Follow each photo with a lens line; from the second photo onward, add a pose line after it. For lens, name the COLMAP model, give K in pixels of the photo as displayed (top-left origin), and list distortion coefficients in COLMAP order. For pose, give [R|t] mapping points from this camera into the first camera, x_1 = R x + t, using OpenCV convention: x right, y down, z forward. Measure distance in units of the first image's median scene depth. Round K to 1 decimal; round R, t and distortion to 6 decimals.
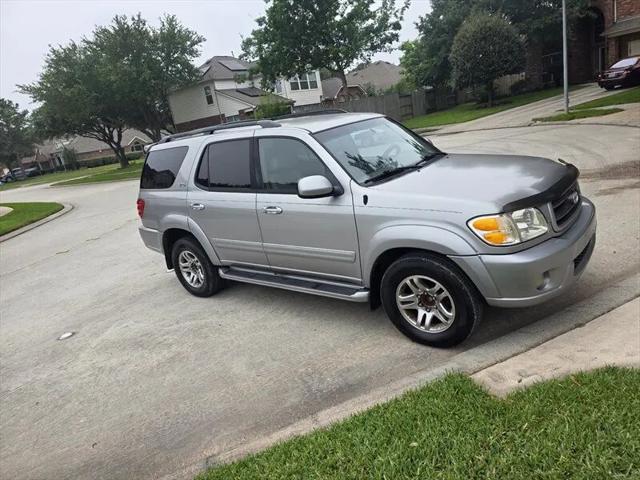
lens RADIAL K [[429.3, 0, 326.6], [0, 429.3, 233.9], [0, 0, 1]] dist [0.070399, -0.068775]
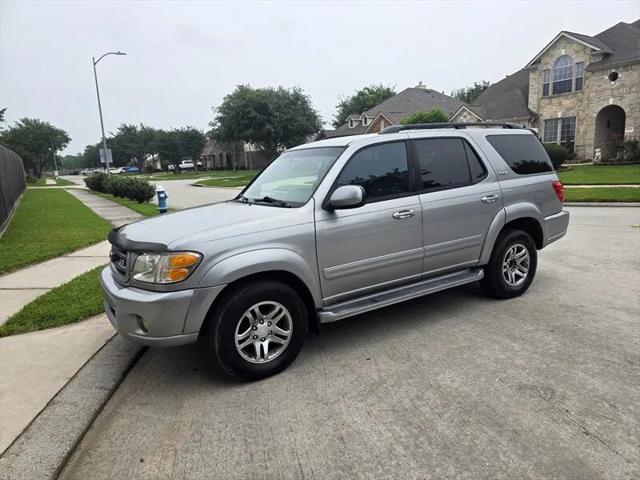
lens RADIAL K [[429.3, 0, 323.5], [0, 429.3, 243.4], [0, 0, 1]] dist [0.070399, -0.068775]
pose [[-0.335687, 0.349732, -0.874644, 0.759911], [-0.141987, 0.899127, 0.414016, -0.361160], [0.931211, 0.263168, -0.252168, 1.005313]]
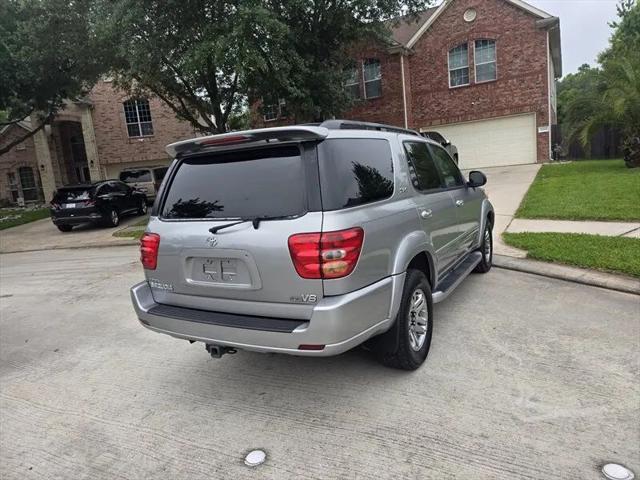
lens RADIAL K [[428.3, 0, 326.8], [0, 428.3, 228.7], [0, 0, 1]] dist [0.062374, -0.059177]
pose [[-0.123821, 0.044595, 0.991302, -0.856627], [0.367766, 0.929909, 0.004103, -0.089513], [-0.921638, 0.365075, -0.131543, 1.053870]]
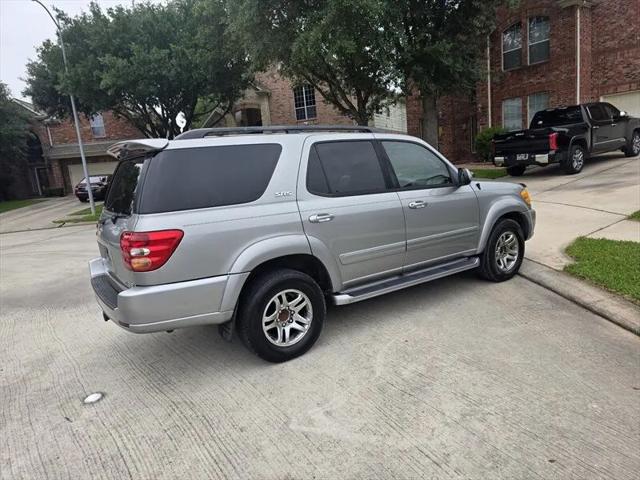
lens RADIAL K [[428.3, 0, 318.8], [0, 428.3, 242.7], [0, 0, 1]] dist [0.062374, -0.059177]
pose [[0.316869, -0.031332, 0.947952, -0.851179], [0.284555, 0.956554, -0.063501, 0.022437], [-0.904778, 0.289866, 0.312018, 0.643235]]
